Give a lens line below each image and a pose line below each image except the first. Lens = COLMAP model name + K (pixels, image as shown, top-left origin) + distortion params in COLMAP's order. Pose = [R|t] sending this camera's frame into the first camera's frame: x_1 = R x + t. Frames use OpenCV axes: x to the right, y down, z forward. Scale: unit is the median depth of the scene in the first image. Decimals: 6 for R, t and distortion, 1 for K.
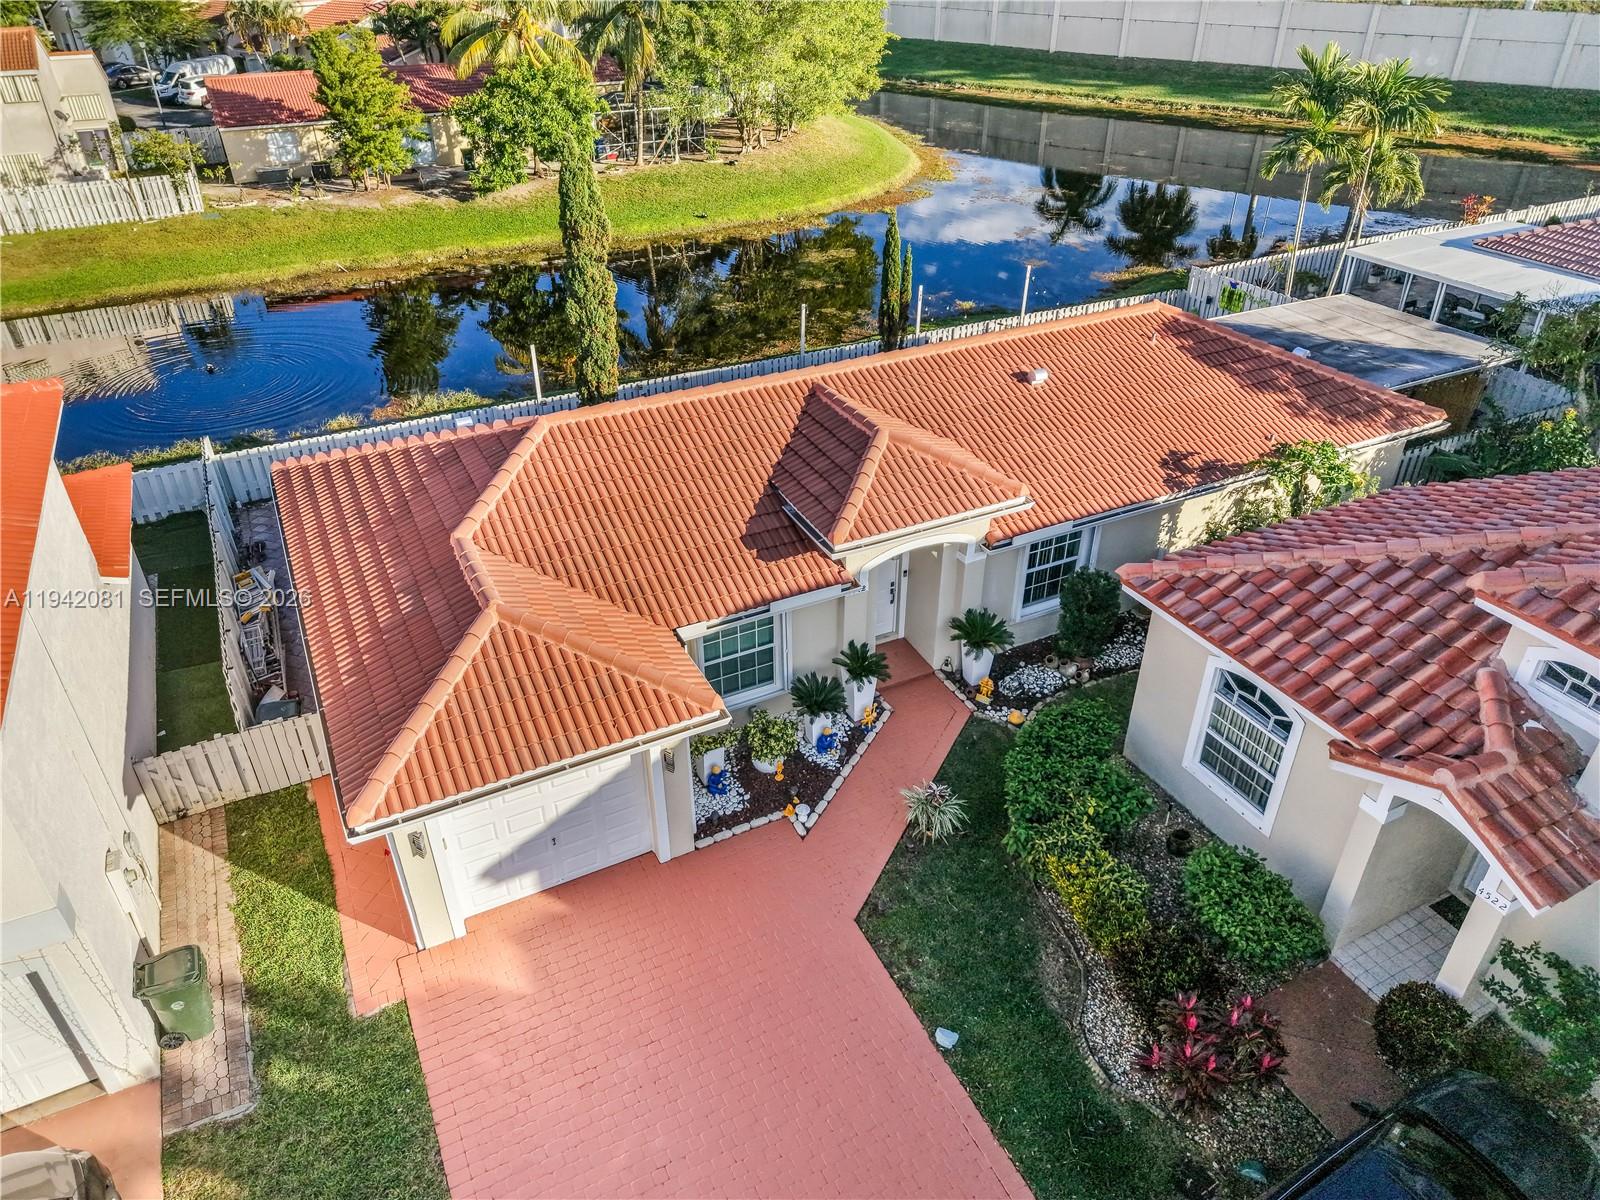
lens RADIAL K [[1085.4, 0, 797.7], [0, 1085.4, 594.2], [0, 0, 1]] dist [0.031886, -0.026872]
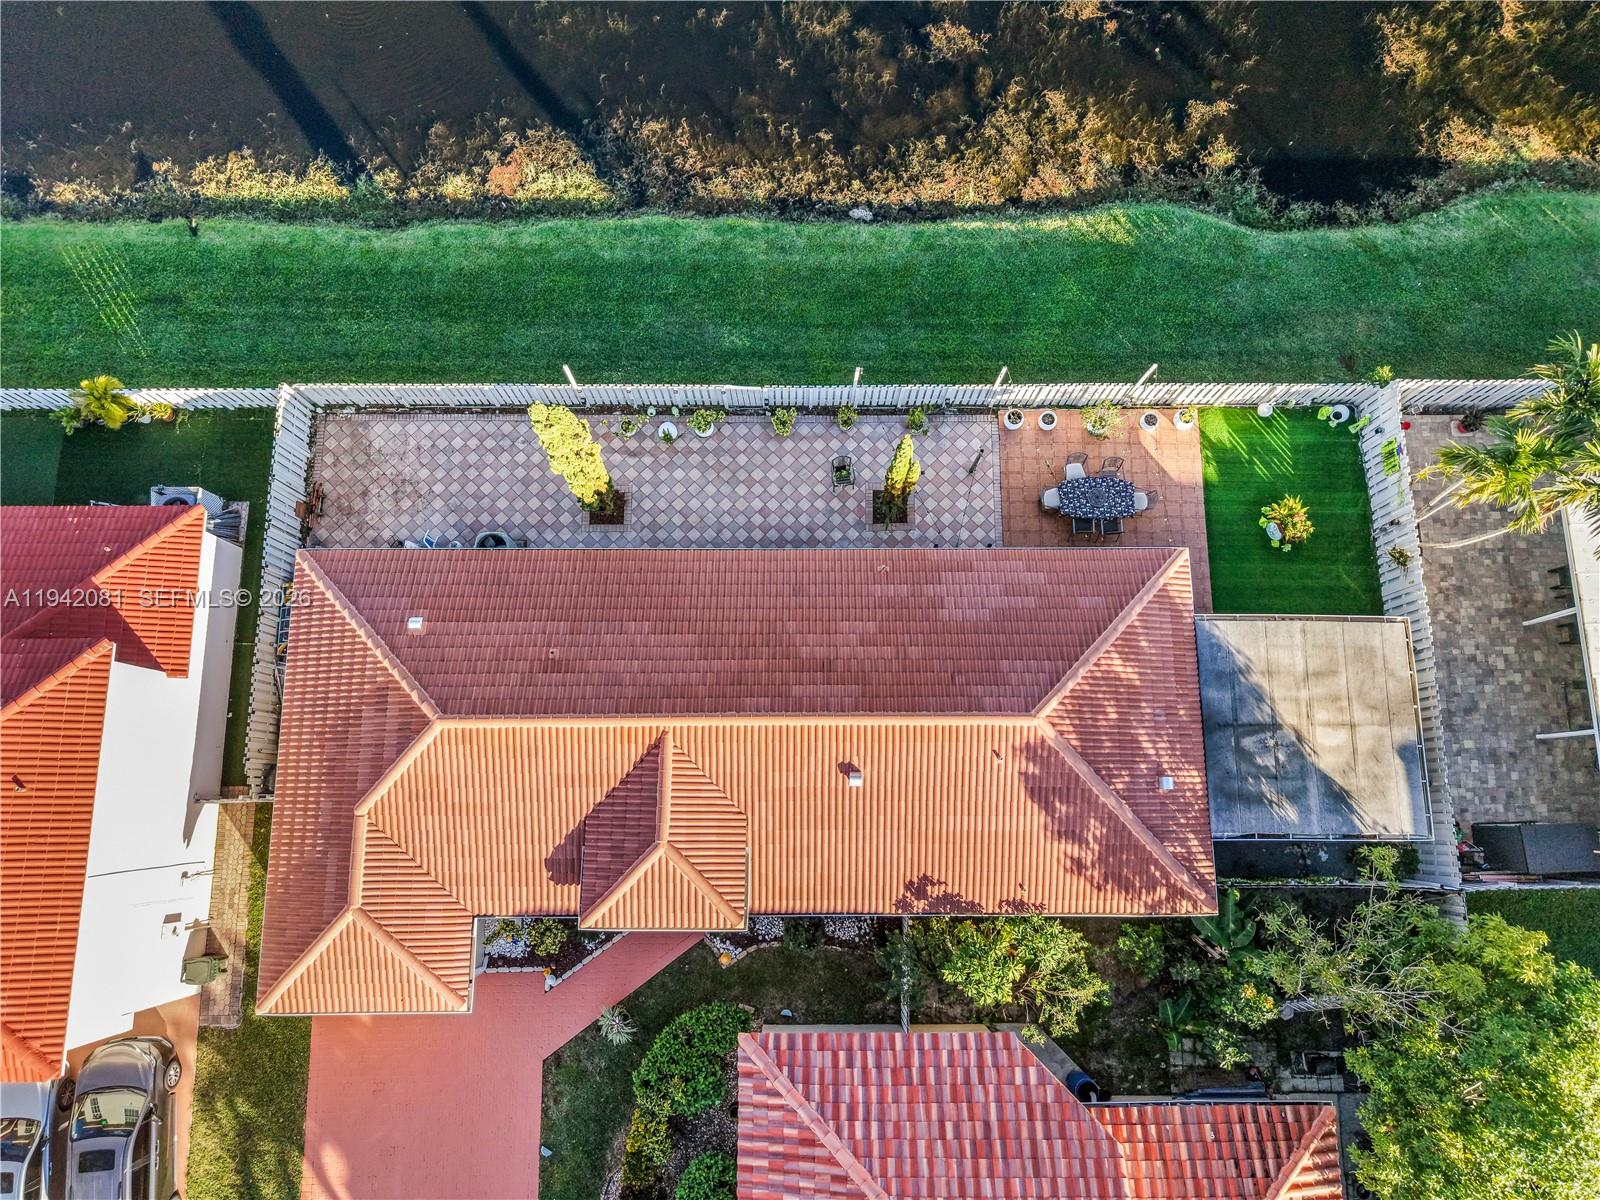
lens RADIAL K [[1095.0, 0, 800.0], [0, 1095.0, 600.0], [0, 0, 1]] dist [0.035138, -0.041060]
pose [[0.895207, 0.438089, -0.081752, 0.184587], [-0.241991, 0.631895, 0.736308, -1.208316], [0.374227, -0.639364, 0.671690, 0.323199]]
